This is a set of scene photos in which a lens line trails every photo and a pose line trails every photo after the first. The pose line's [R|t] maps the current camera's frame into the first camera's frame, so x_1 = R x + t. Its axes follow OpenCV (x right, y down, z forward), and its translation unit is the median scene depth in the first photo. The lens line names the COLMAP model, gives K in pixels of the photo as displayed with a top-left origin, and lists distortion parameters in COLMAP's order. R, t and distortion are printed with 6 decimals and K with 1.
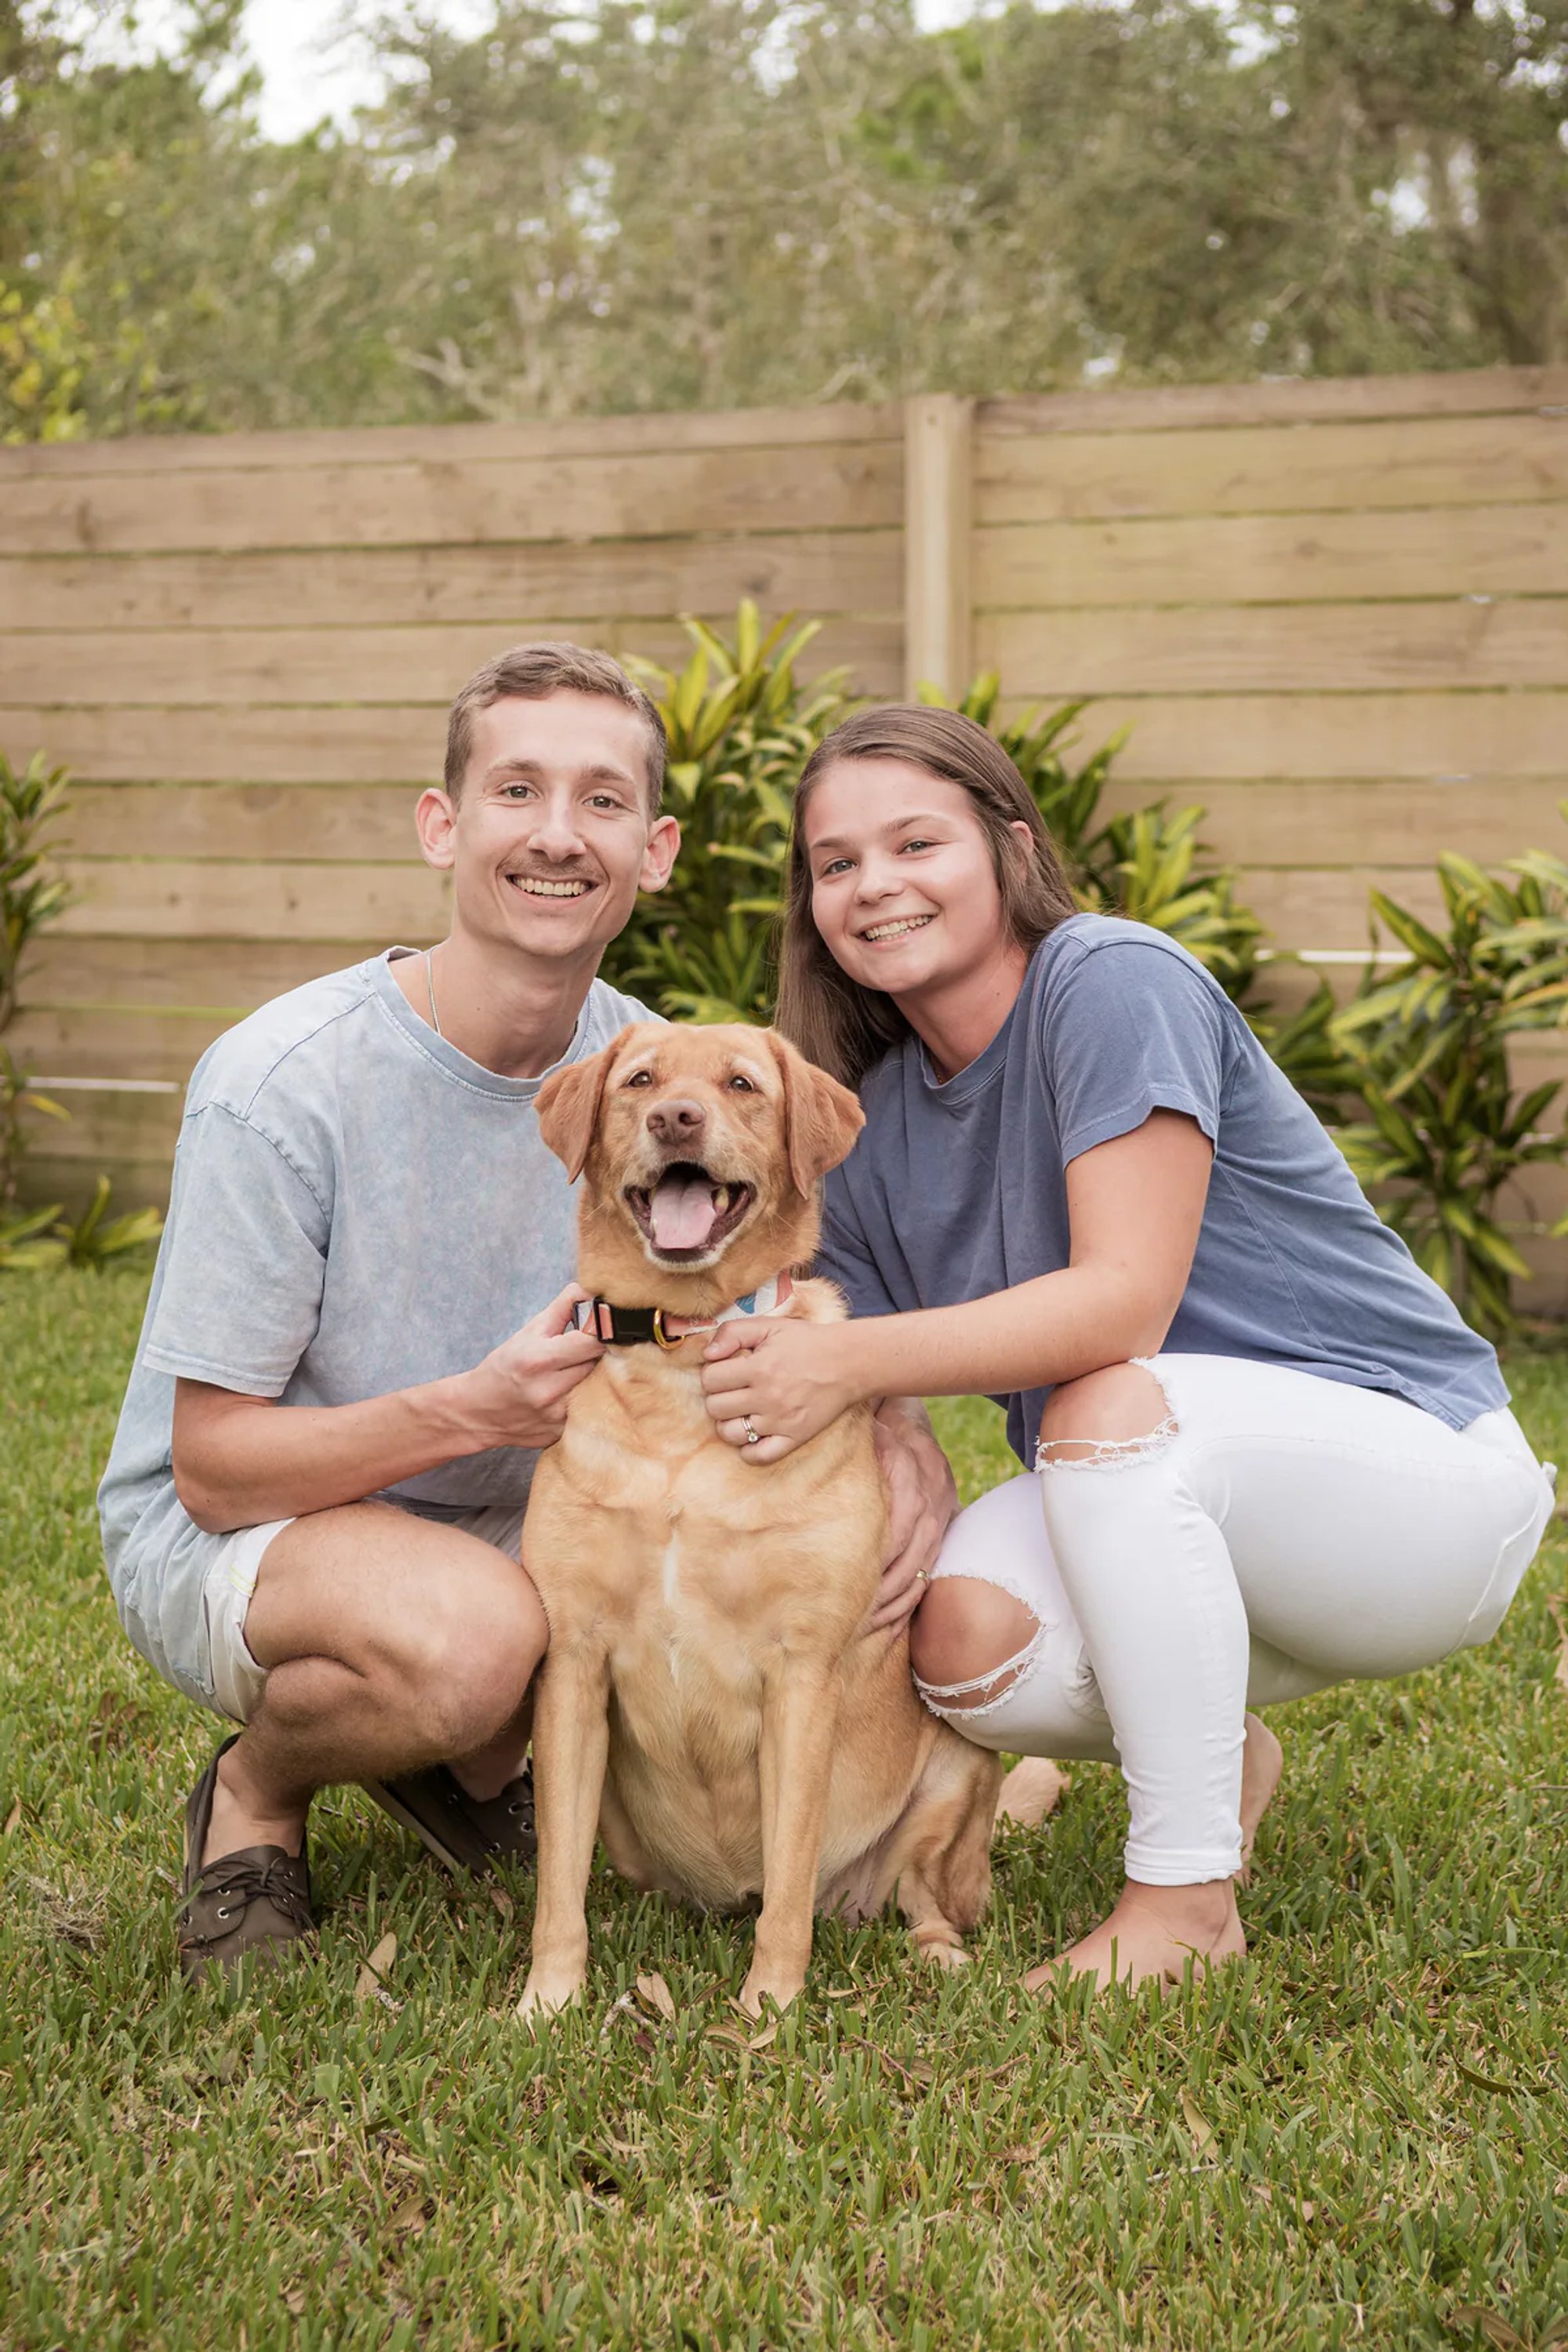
lens RADIAL K [[4924.3, 0, 741.0], [0, 4924.3, 1173.8], [0, 0, 1]] dist [0.250679, 0.000000]
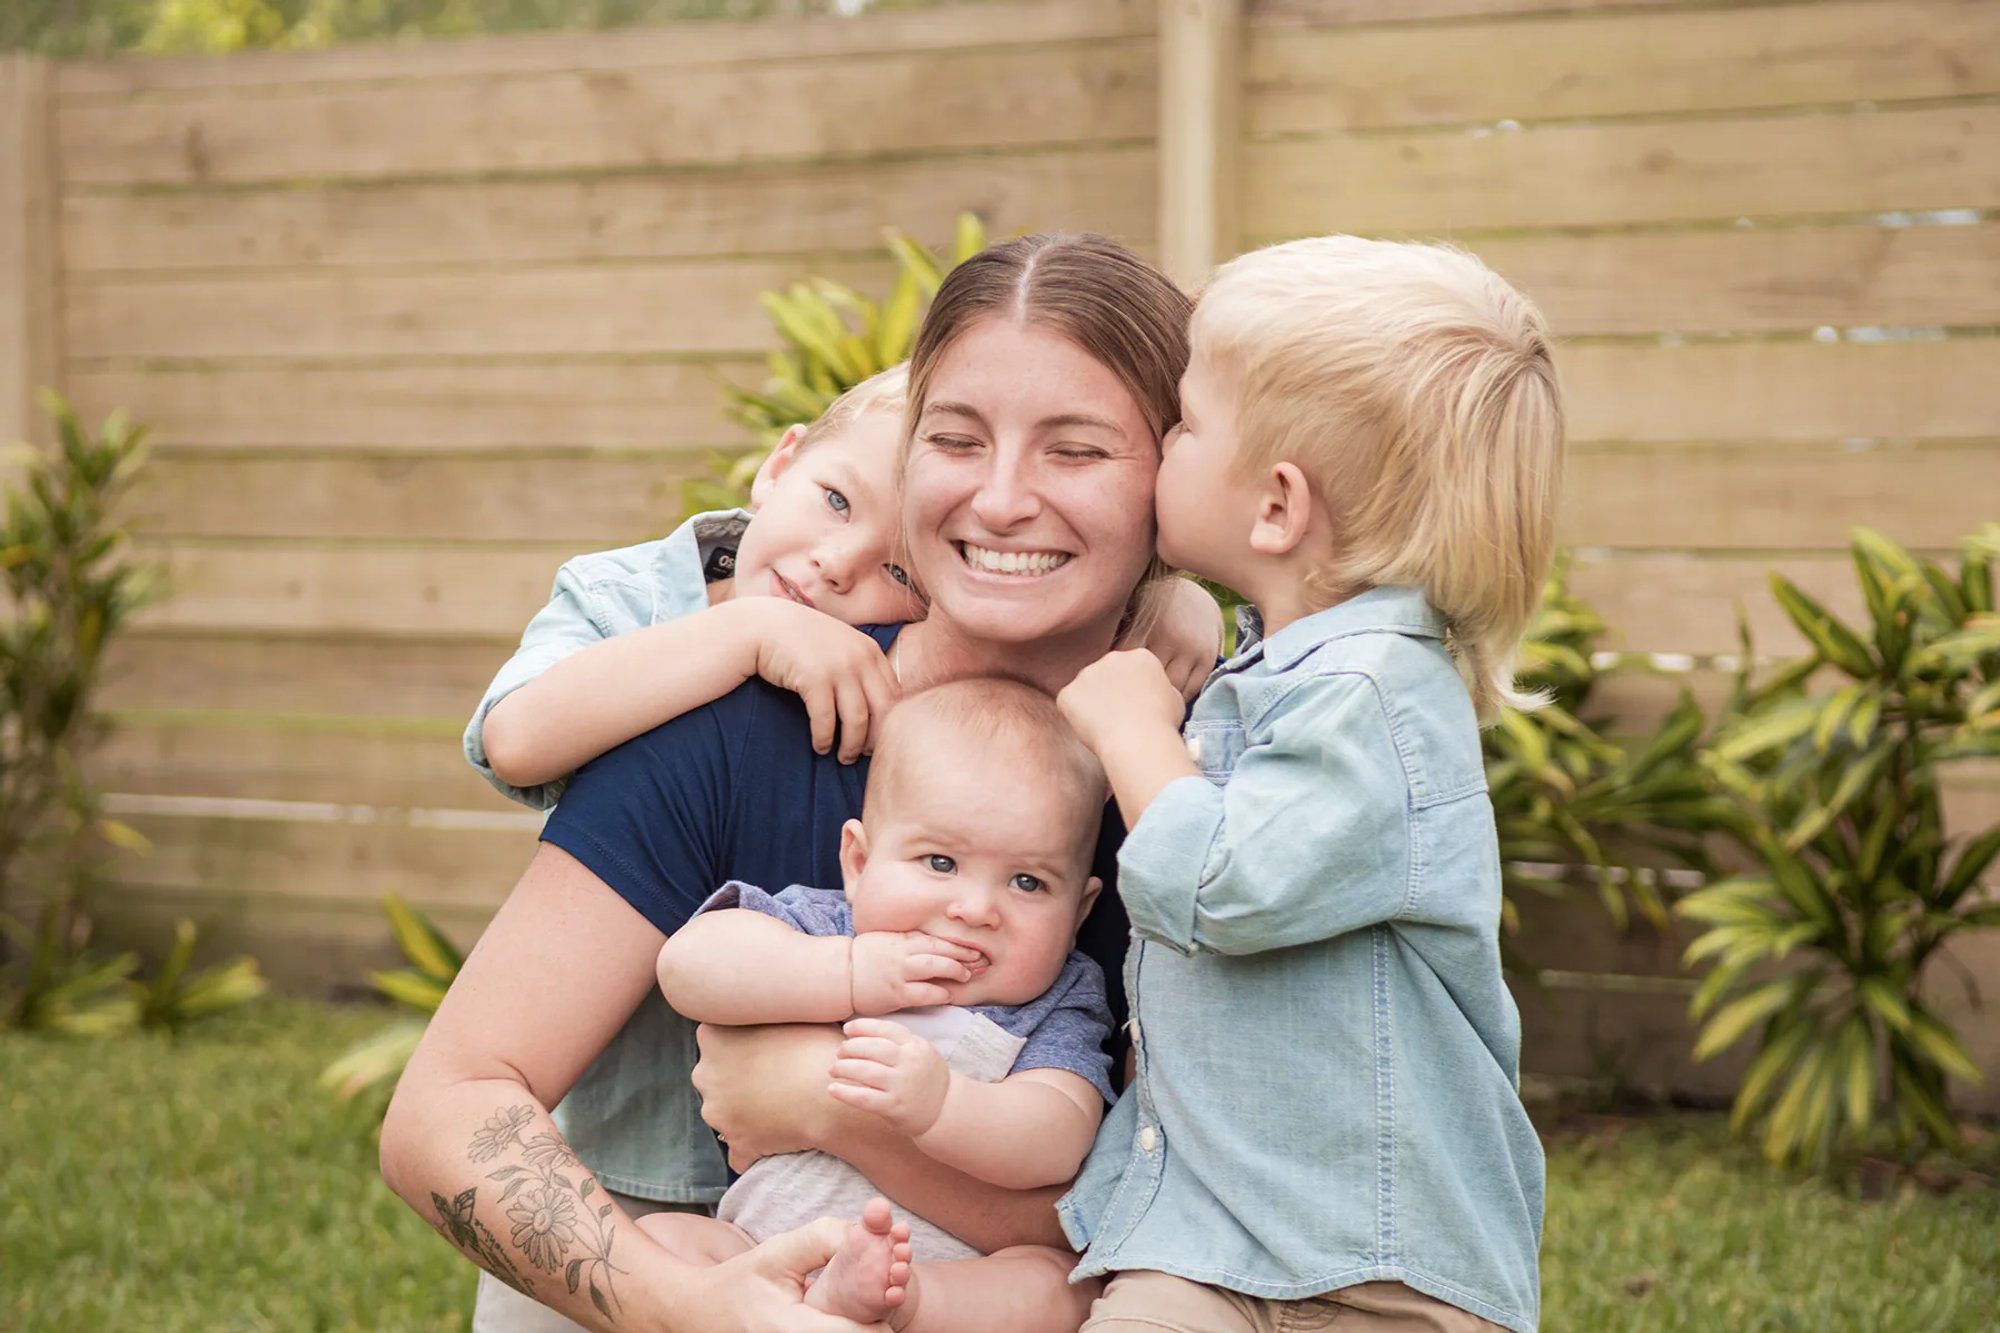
lens RADIAL K [[4528.9, 0, 976.3], [0, 4528.9, 636.6], [0, 0, 1]] dist [0.220914, 0.000000]
pose [[0.999983, 0.005560, -0.001637, 0.004156], [-0.005636, 0.998699, -0.050676, -0.009456], [0.001353, 0.050684, 0.998714, 0.246317]]
